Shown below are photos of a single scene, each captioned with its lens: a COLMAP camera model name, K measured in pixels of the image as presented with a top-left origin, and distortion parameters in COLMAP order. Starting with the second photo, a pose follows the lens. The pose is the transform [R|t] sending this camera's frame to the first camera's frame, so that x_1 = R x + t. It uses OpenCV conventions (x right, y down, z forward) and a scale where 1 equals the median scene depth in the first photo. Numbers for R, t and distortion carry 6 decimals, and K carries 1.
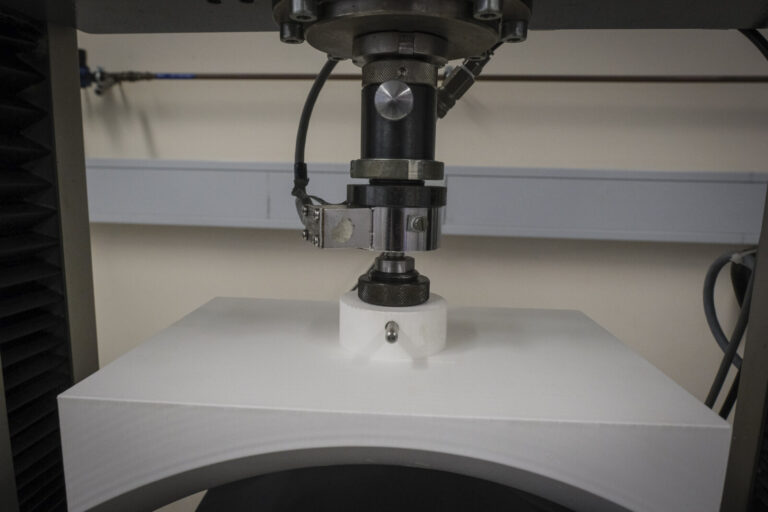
lens RADIAL K [[517.5, 0, 369.1], [0, 517.5, 266.8], [0, 0, 1]] dist [-0.027268, 0.003597]
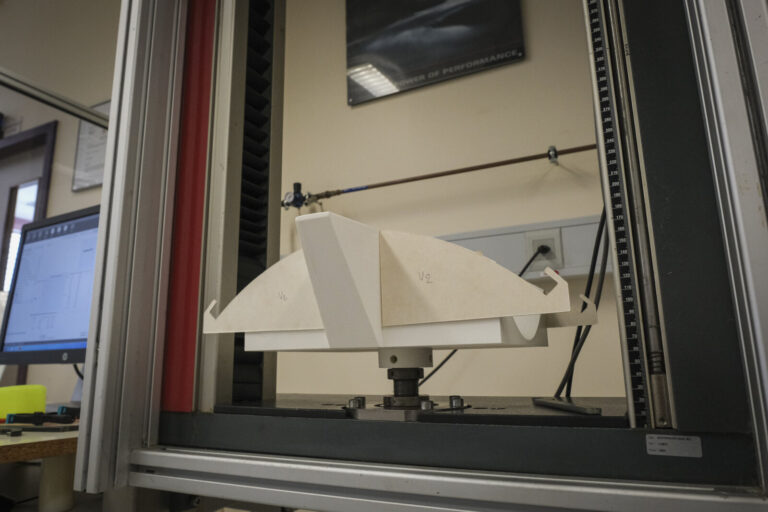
lens RADIAL K [[517.5, 0, 388.8], [0, 517.5, 252.7], [0, 0, 1]] dist [-0.027268, 0.003597]
pose [[0.940768, -0.109363, -0.320930, 0.688824], [-0.016292, 0.930877, -0.364970, 1.415598], [0.338660, 0.348580, 0.873957, -0.752263]]
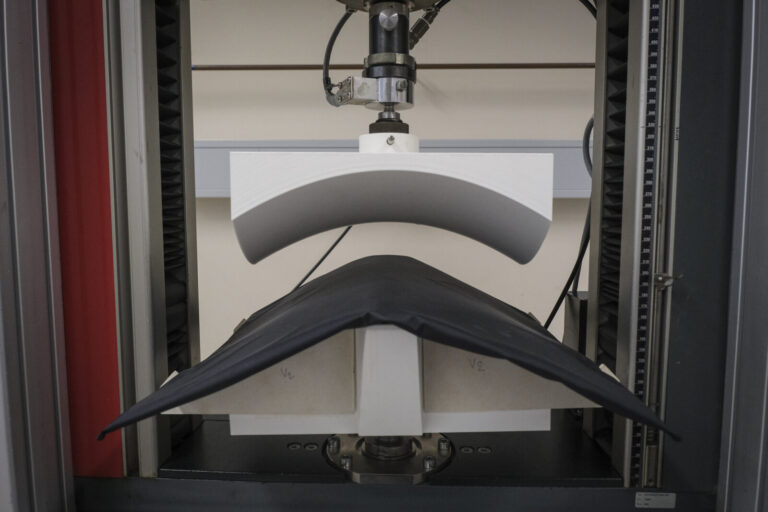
lens RADIAL K [[517.5, 0, 387.0], [0, 517.5, 262.5], [0, 0, 1]] dist [-0.027268, 0.003597]
pose [[0.995571, -0.025707, 0.090428, -0.139682], [0.032911, 0.996324, -0.079095, 0.673491], [-0.088062, 0.081720, 0.992757, -0.769201]]
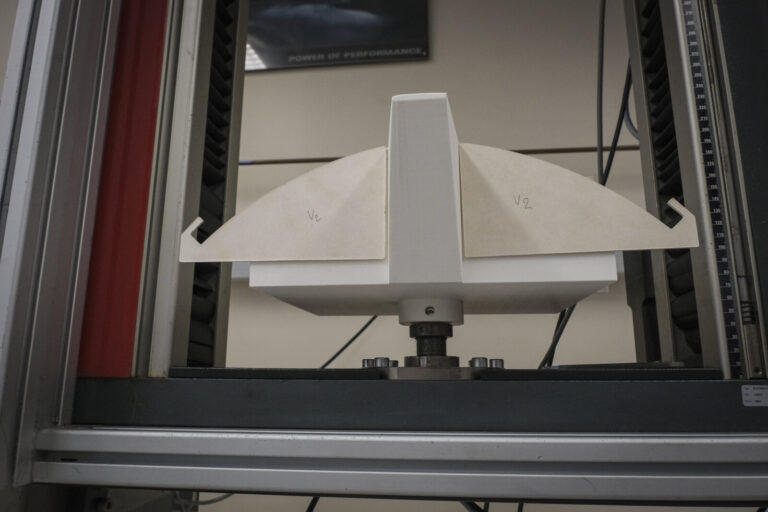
lens RADIAL K [[517.5, 0, 398.9], [0, 517.5, 264.0], [0, 0, 1]] dist [-0.027268, 0.003597]
pose [[0.999741, -0.021664, 0.006920, -0.087050], [0.022701, 0.932313, -0.360940, 1.525946], [0.001367, 0.361004, 0.932563, -0.457065]]
